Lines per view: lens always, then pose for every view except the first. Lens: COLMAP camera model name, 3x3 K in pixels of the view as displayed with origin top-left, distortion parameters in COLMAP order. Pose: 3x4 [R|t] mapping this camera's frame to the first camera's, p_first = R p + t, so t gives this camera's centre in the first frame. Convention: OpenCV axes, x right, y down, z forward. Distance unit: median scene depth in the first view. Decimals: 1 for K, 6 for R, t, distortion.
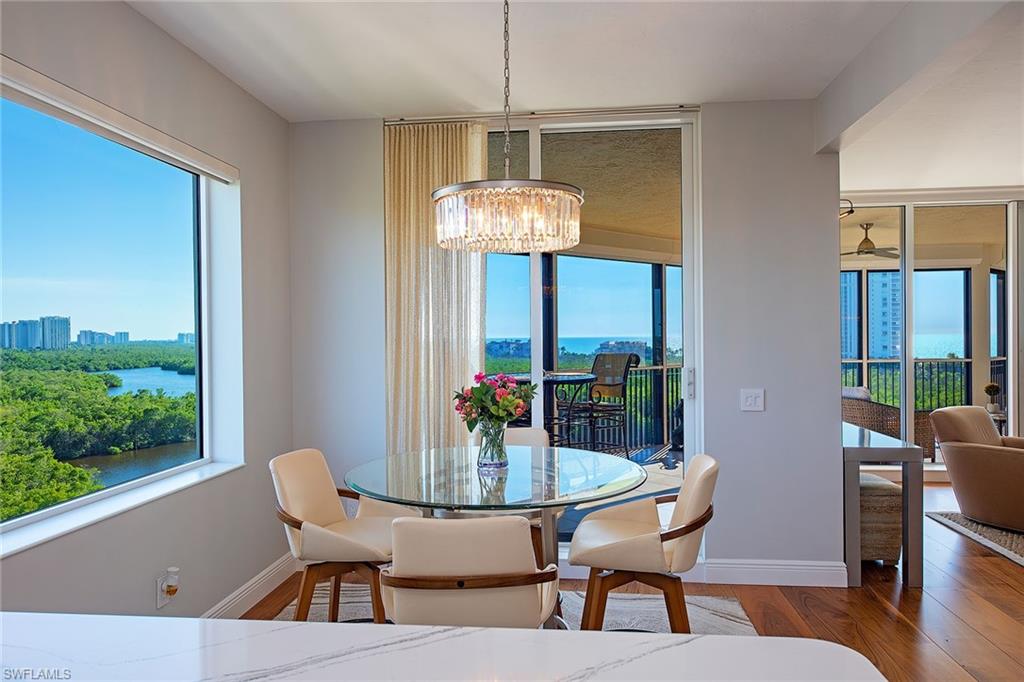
lens RADIAL K [[658.1, 0, 512.0], [0, 658.1, 341.0], [0, 0, 1]] dist [-0.000817, -0.000422]
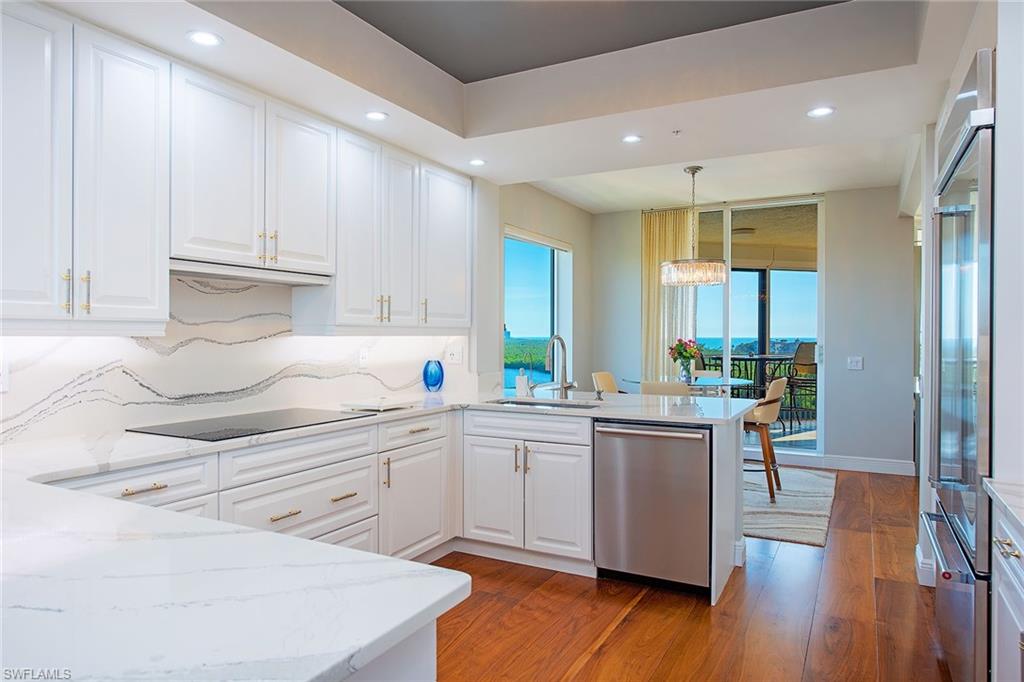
lens RADIAL K [[645.4, 0, 512.0], [0, 645.4, 341.0], [0, 0, 1]] dist [0.000578, 0.000072]
pose [[0.922915, 0.012404, -0.384804, 0.179449], [-0.011675, 0.999923, 0.004231, 0.033950], [0.384827, 0.000588, 0.922989, -0.856191]]
